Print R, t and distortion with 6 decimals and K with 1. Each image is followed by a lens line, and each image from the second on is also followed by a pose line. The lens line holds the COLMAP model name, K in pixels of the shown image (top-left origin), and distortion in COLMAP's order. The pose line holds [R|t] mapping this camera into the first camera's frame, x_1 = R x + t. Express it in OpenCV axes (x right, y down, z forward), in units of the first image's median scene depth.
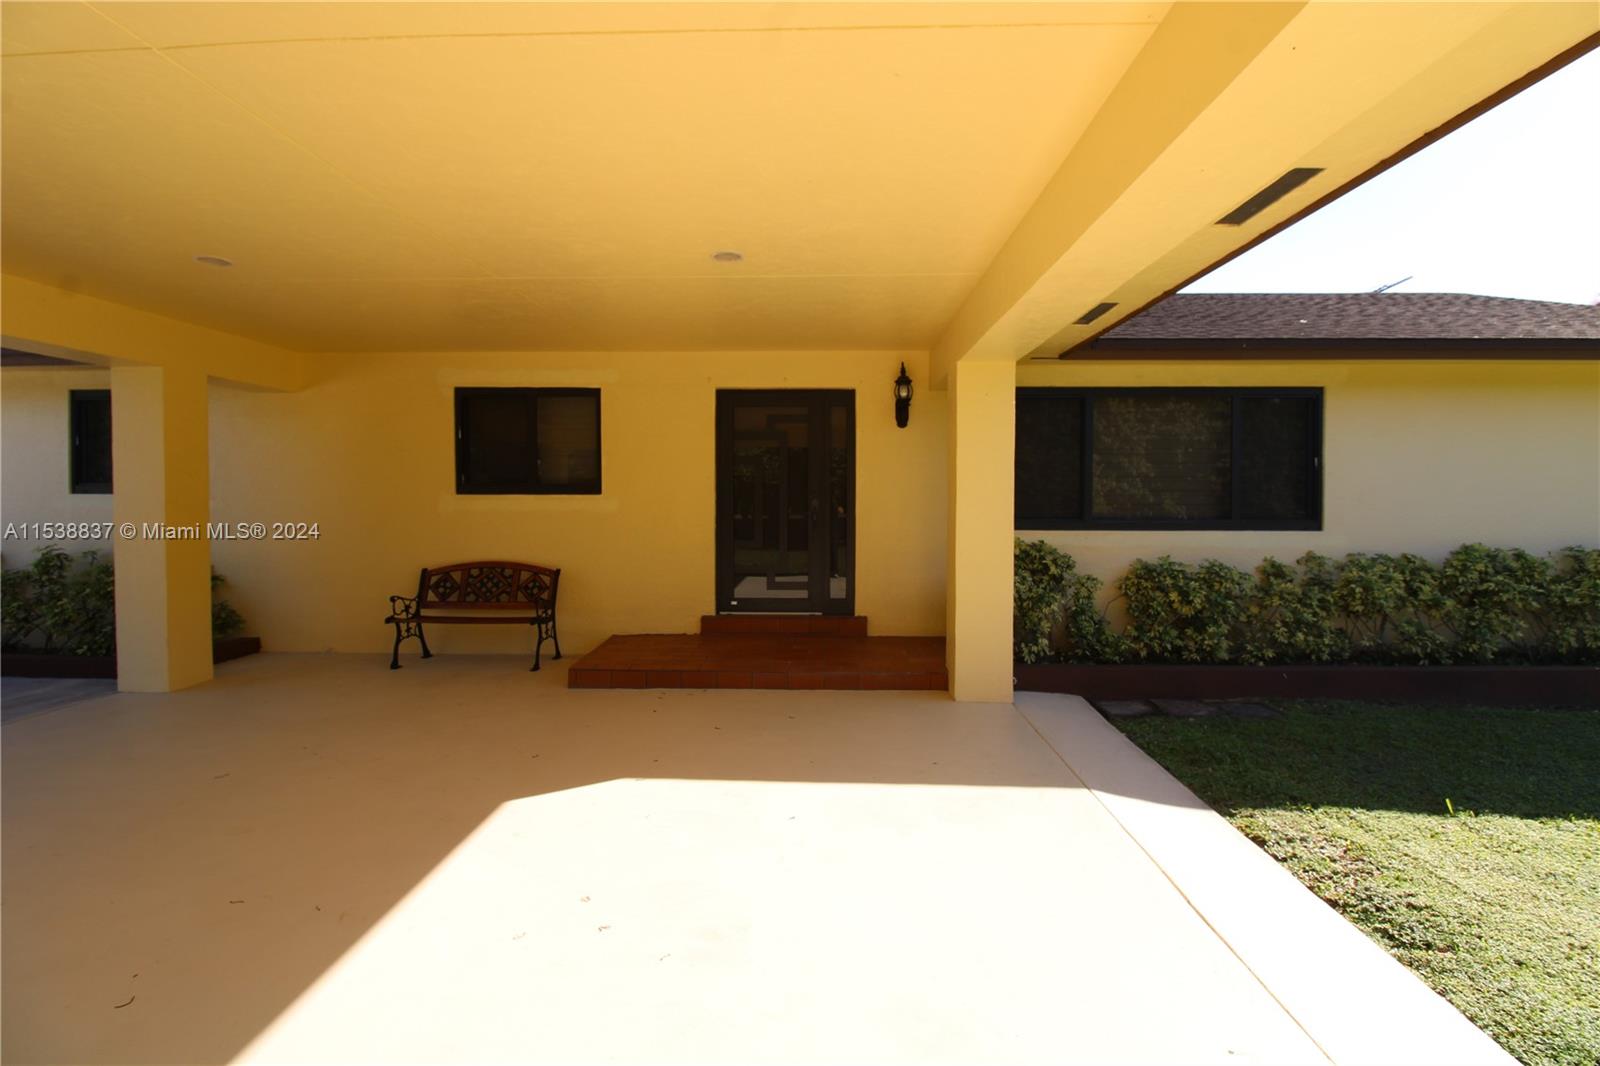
lens RADIAL K [[736.9, 0, 799.4], [0, 736.9, 502.5], [0, 0, 1]] dist [-0.012196, -0.006431]
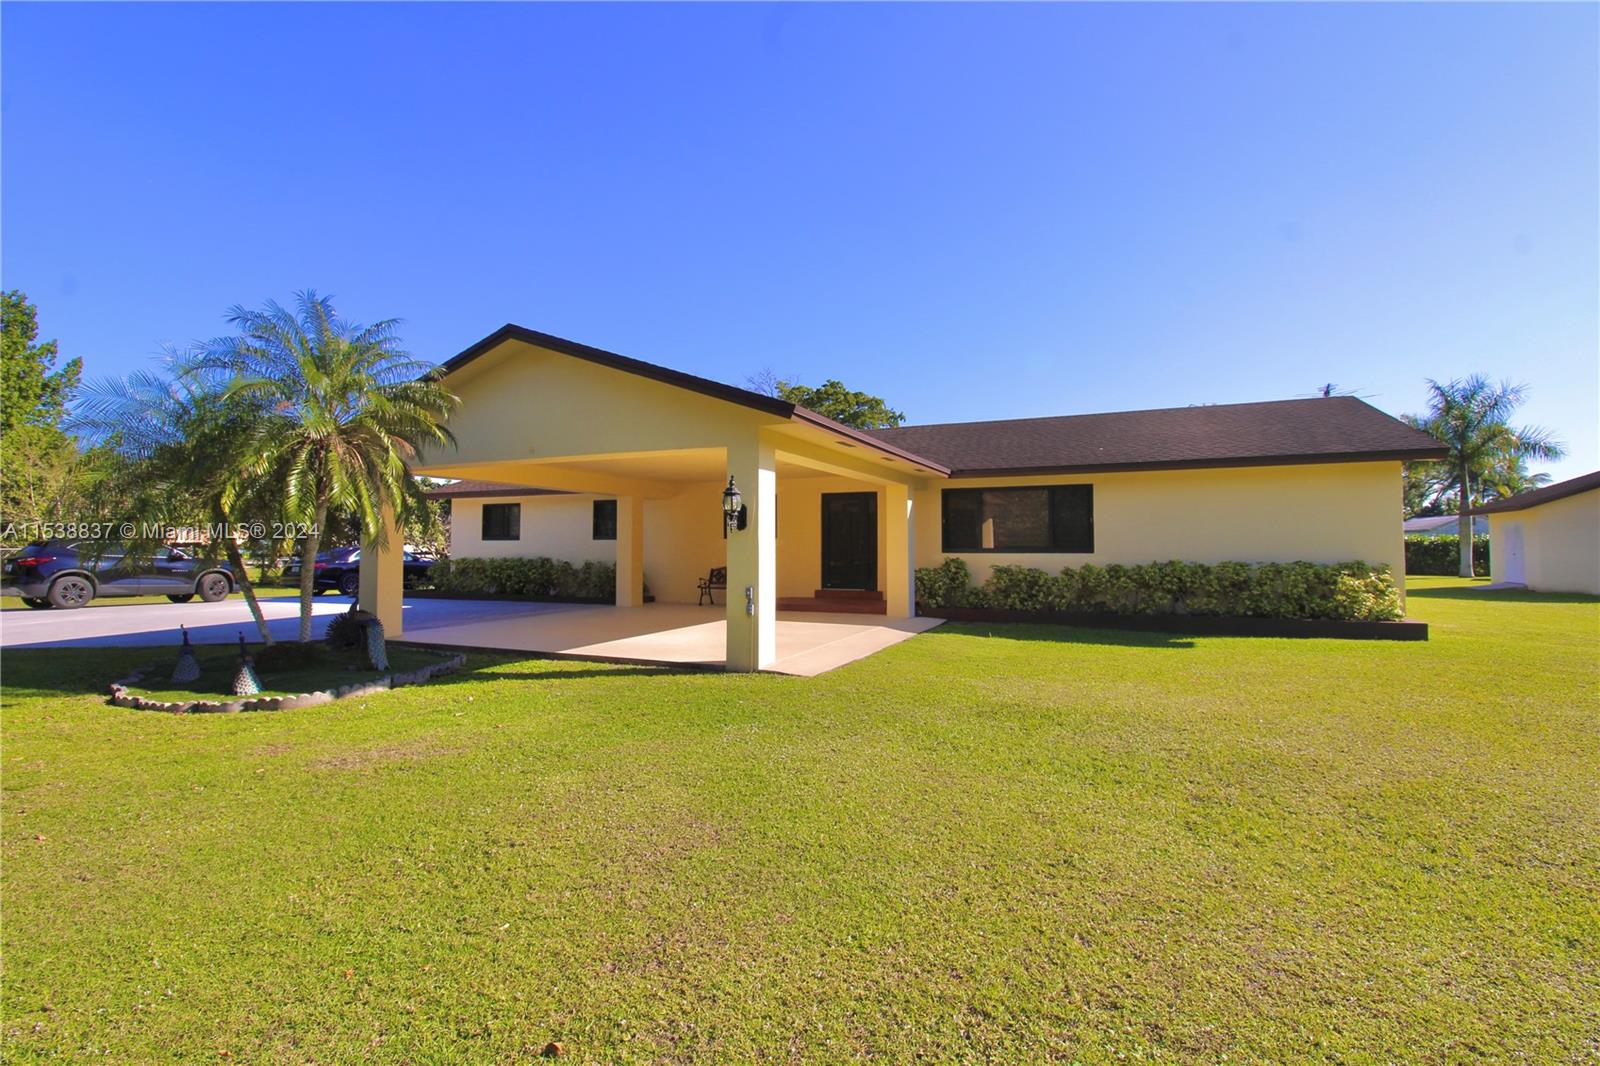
lens RADIAL K [[736.9, 0, 801.8], [0, 736.9, 536.5], [0, 0, 1]] dist [-0.012196, -0.006431]
pose [[0.918733, -0.009024, -0.394775, 0.779351], [-0.003808, 0.999490, -0.031708, 0.060054], [0.394860, 0.030634, 0.918230, -1.214564]]
